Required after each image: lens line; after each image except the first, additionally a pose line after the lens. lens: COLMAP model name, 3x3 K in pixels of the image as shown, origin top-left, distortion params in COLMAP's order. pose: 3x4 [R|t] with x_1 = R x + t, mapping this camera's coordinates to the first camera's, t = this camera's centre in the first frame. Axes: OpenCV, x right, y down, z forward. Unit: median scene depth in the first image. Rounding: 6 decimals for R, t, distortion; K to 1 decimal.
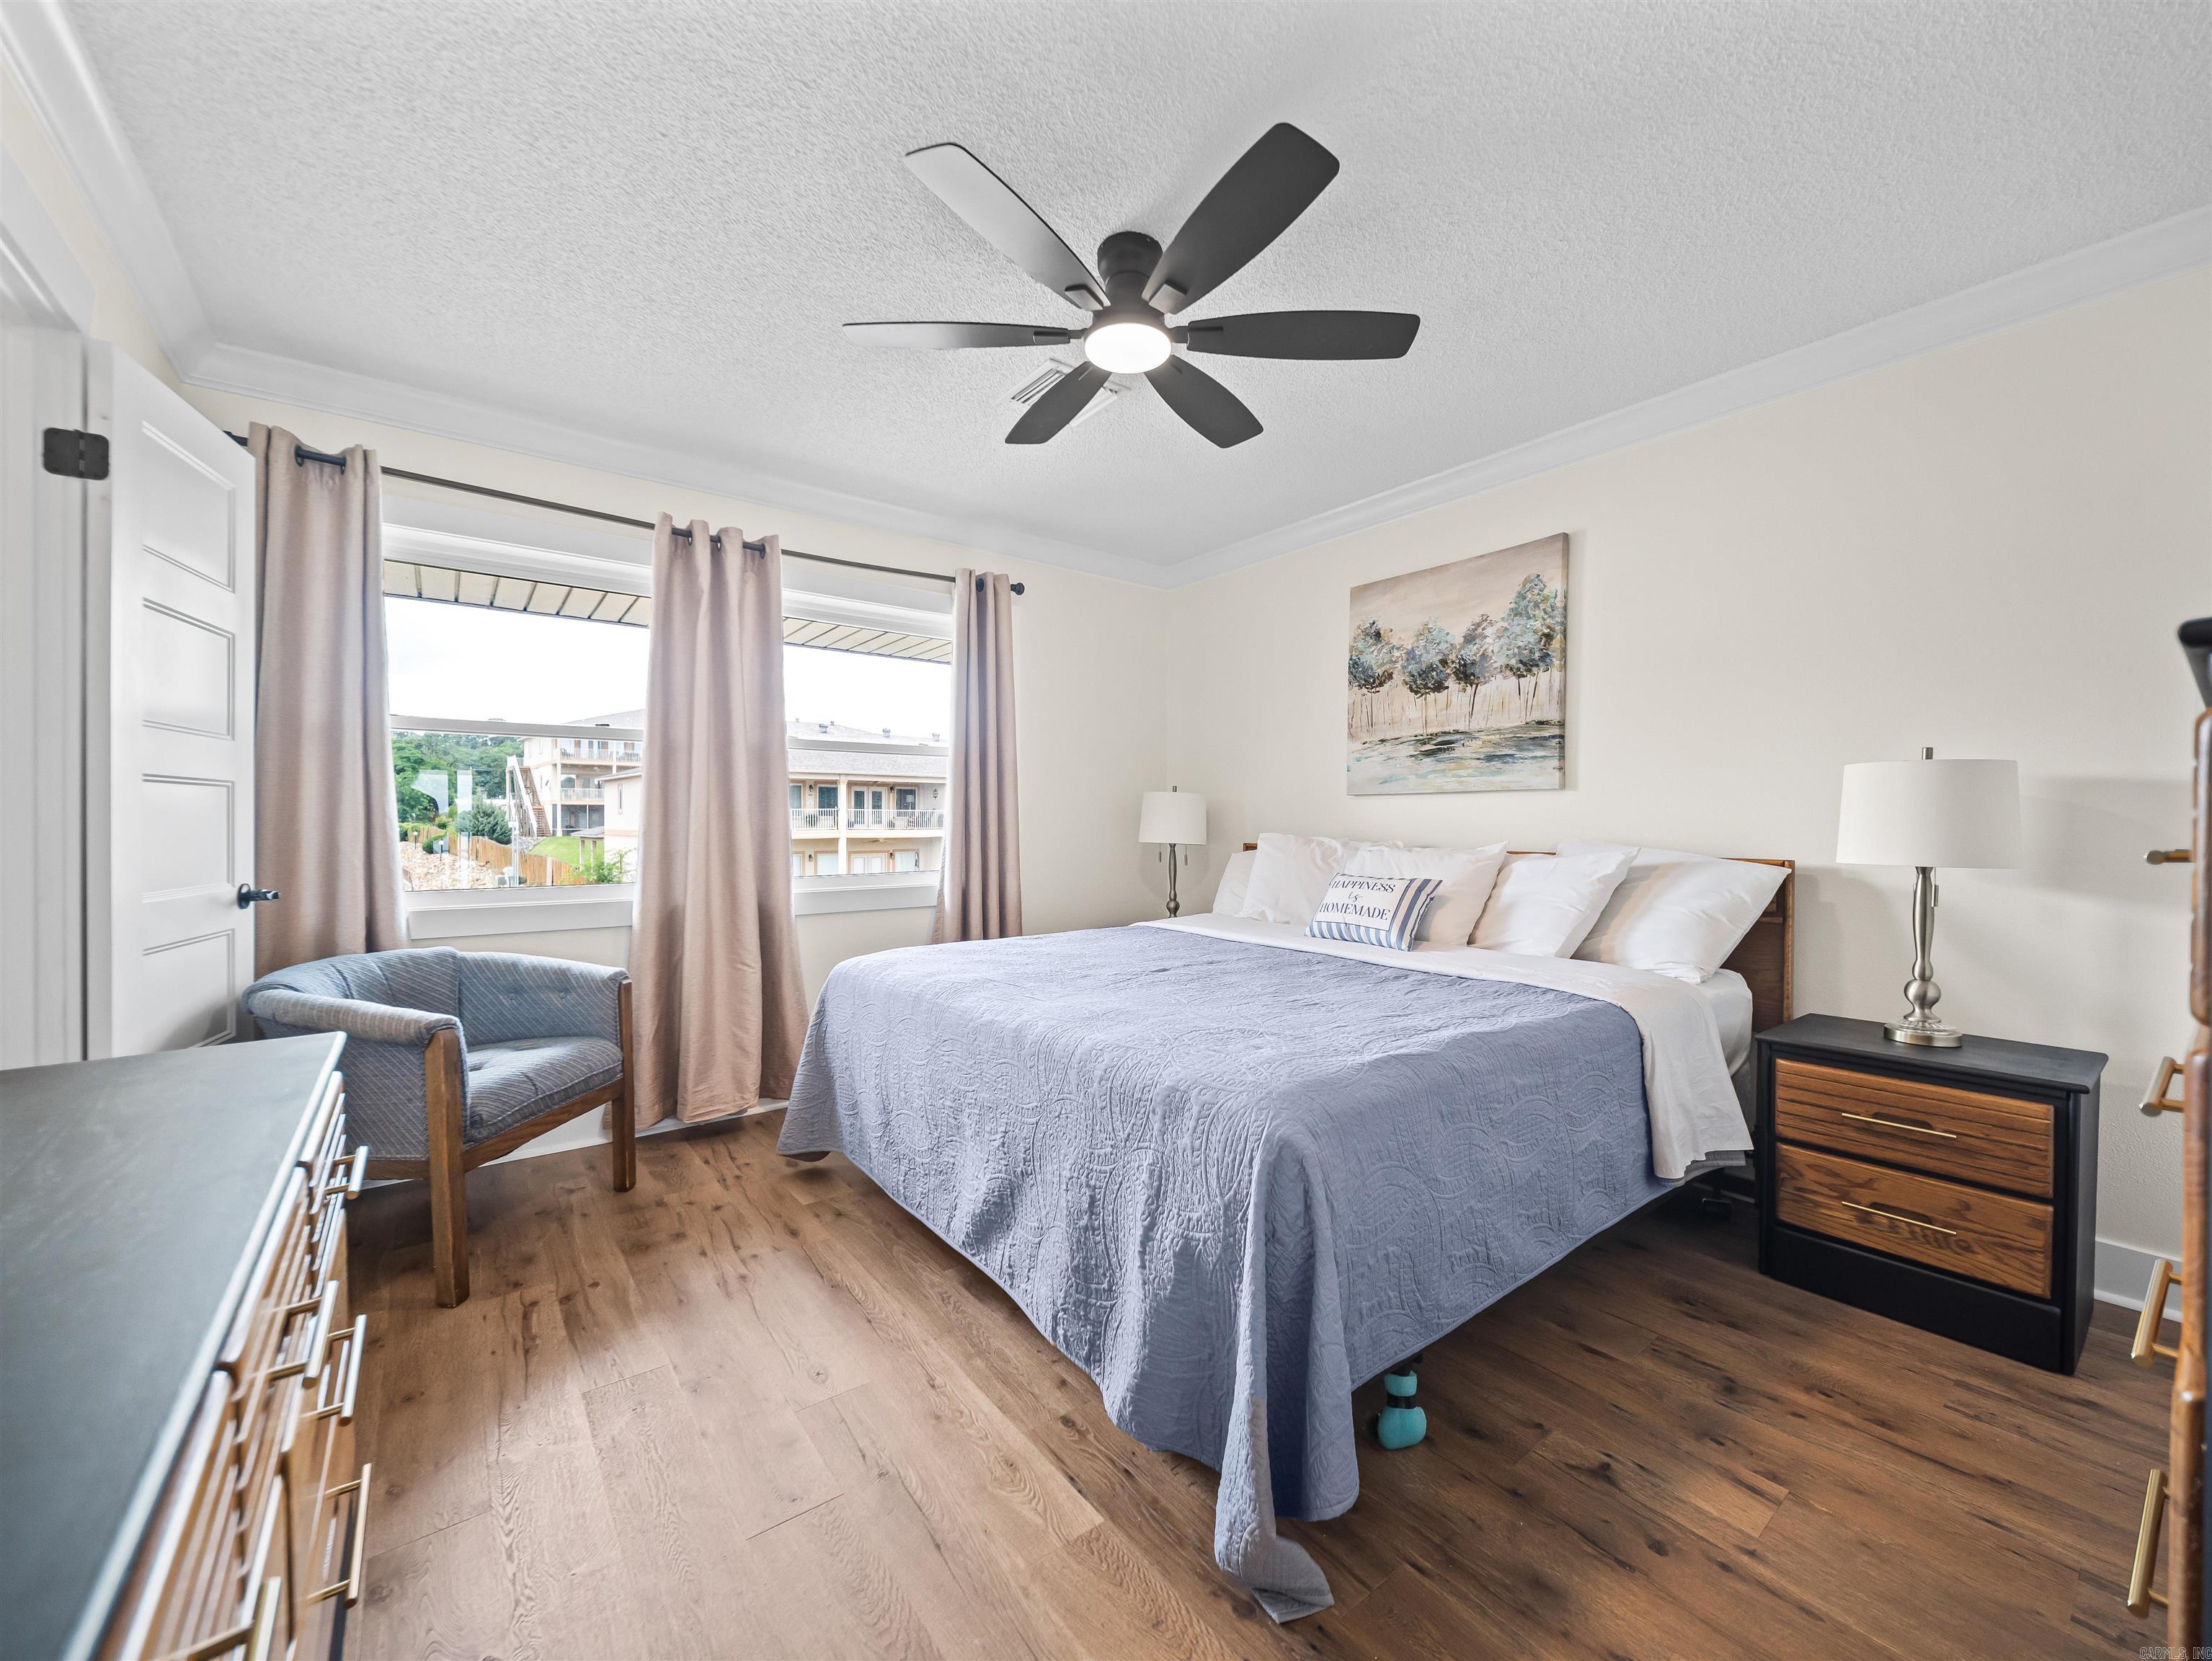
lens RADIAL K [[874.3, 0, 1136.5], [0, 874.3, 828.6], [0, 0, 1]] dist [0.010015, -0.000030]
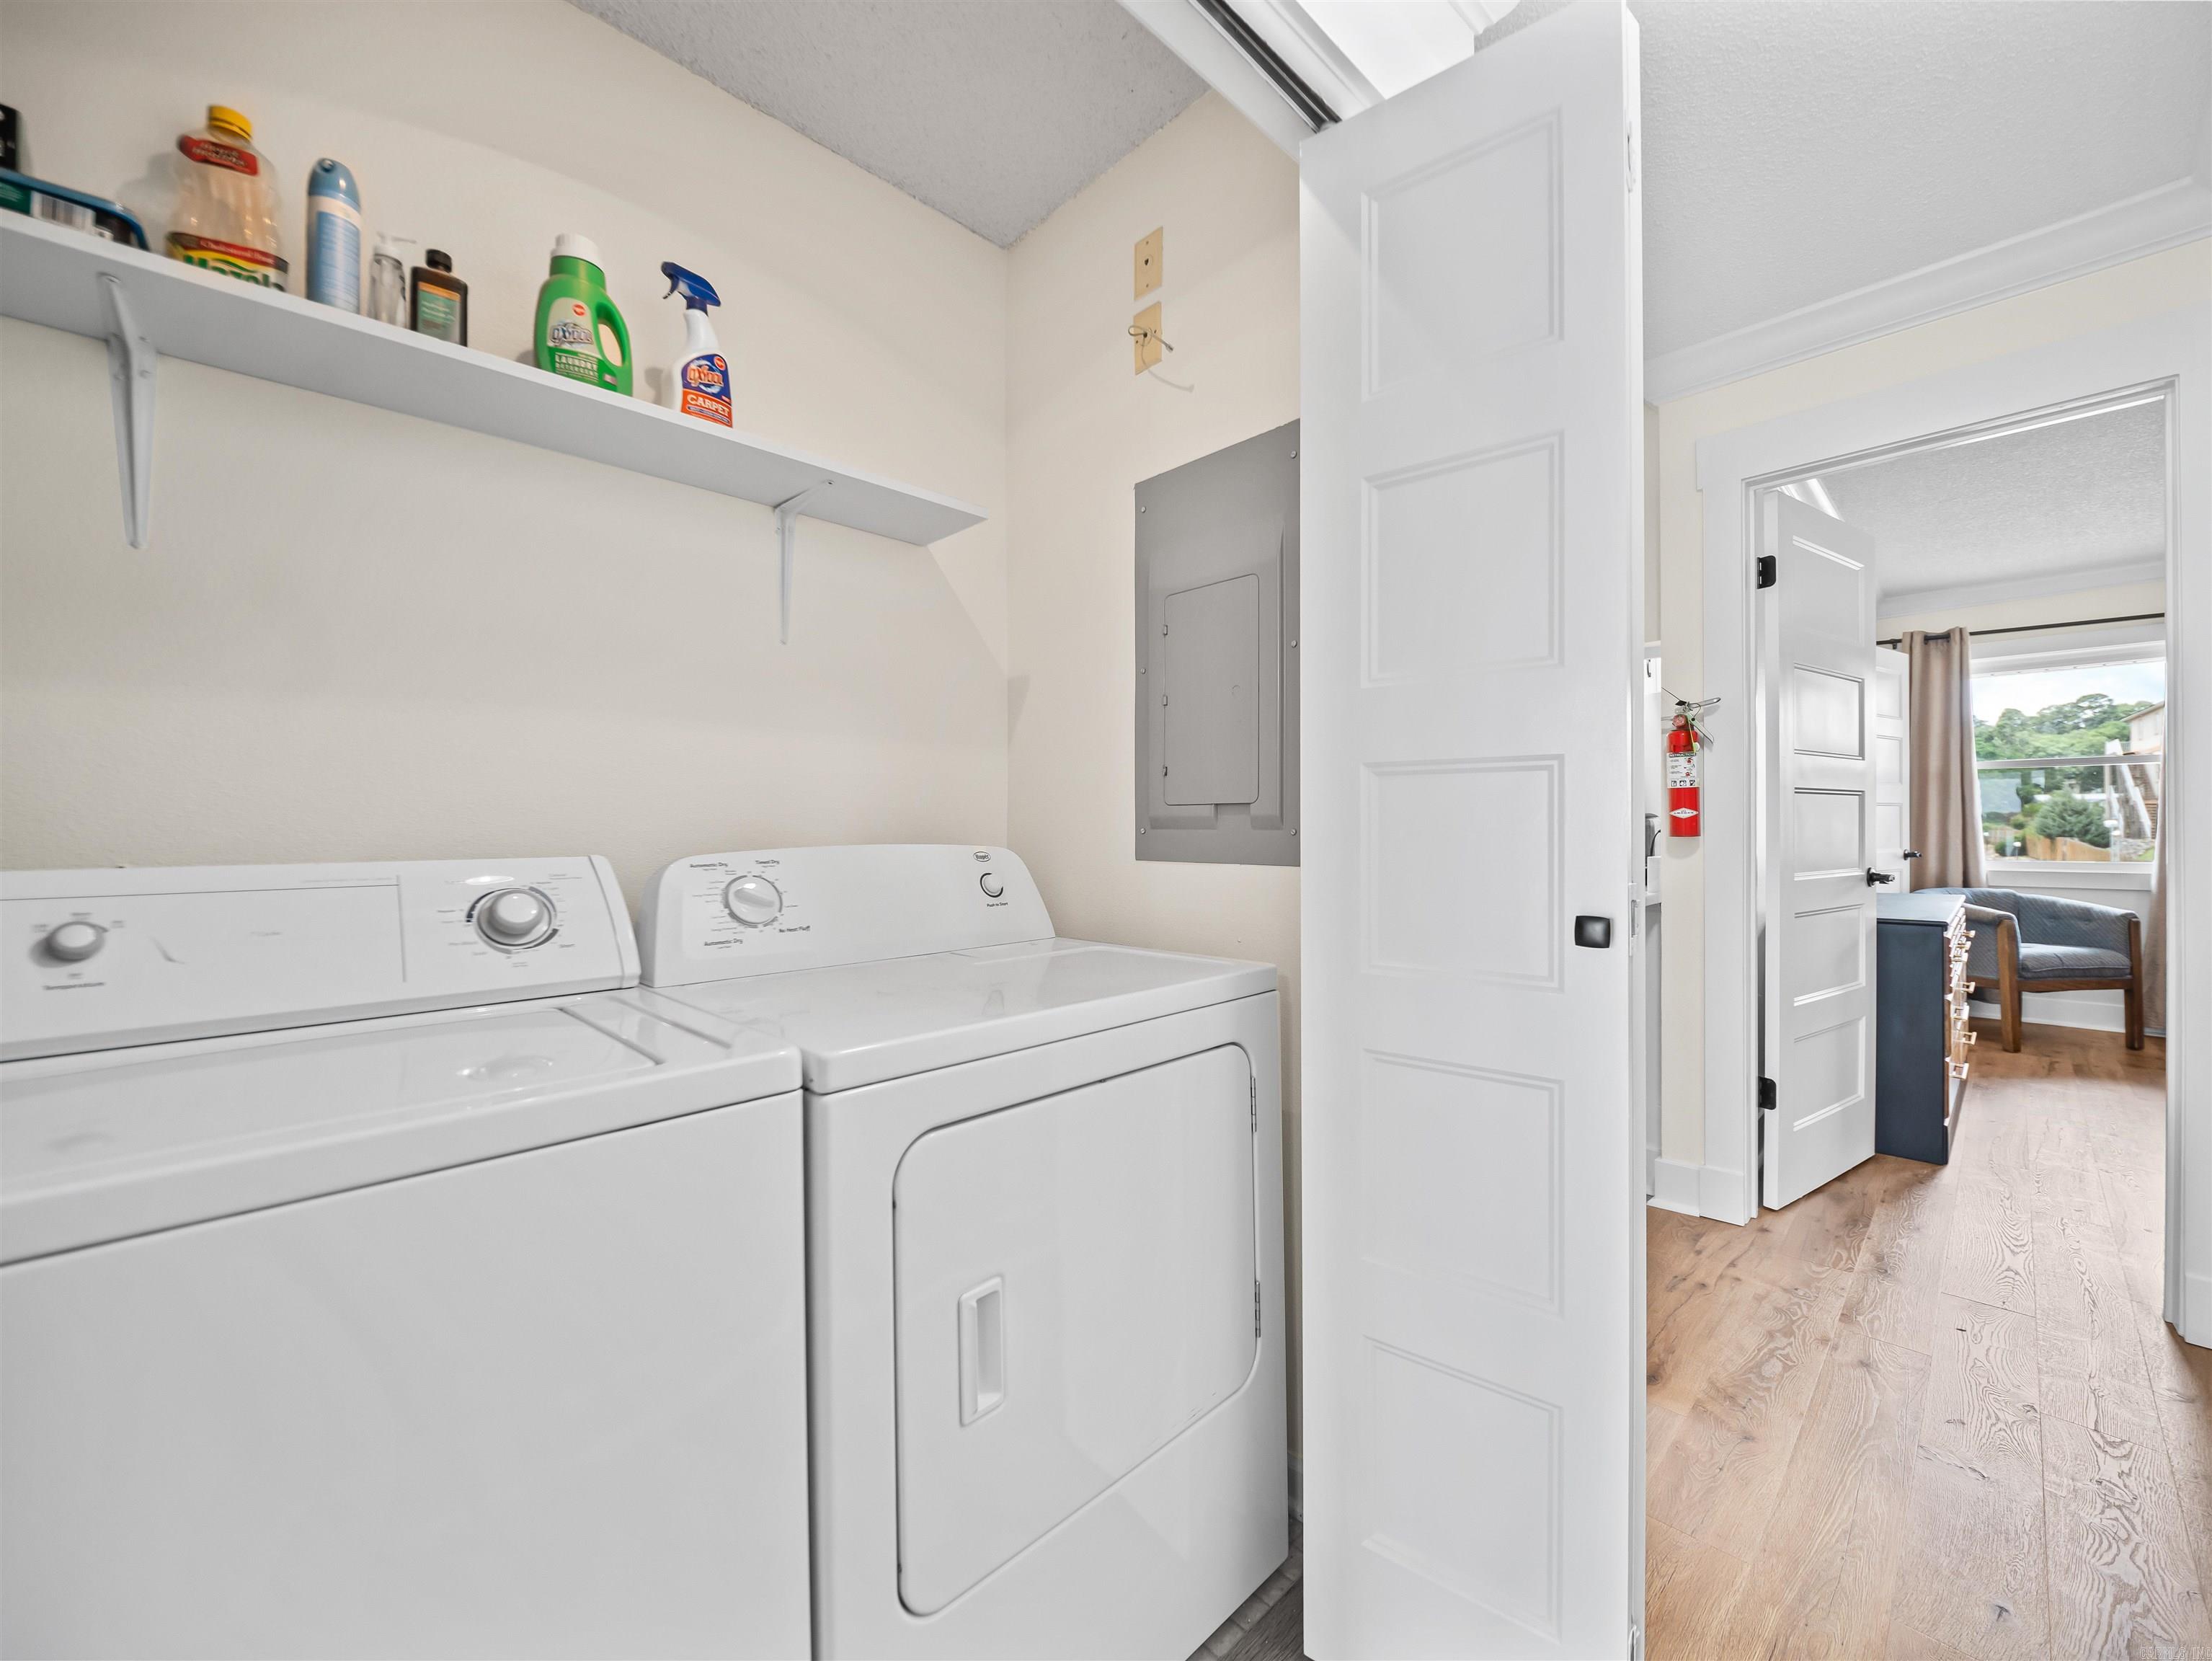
lens RADIAL K [[859.7, 0, 1107.9], [0, 859.7, 823.1], [0, 0, 1]] dist [0.034019, -0.011668]
pose [[0.099429, -0.006780, -0.995022, 0.861847], [0.000437, 0.999977, -0.006770, 0.008124], [0.995045, 0.000238, 0.099430, -1.062373]]
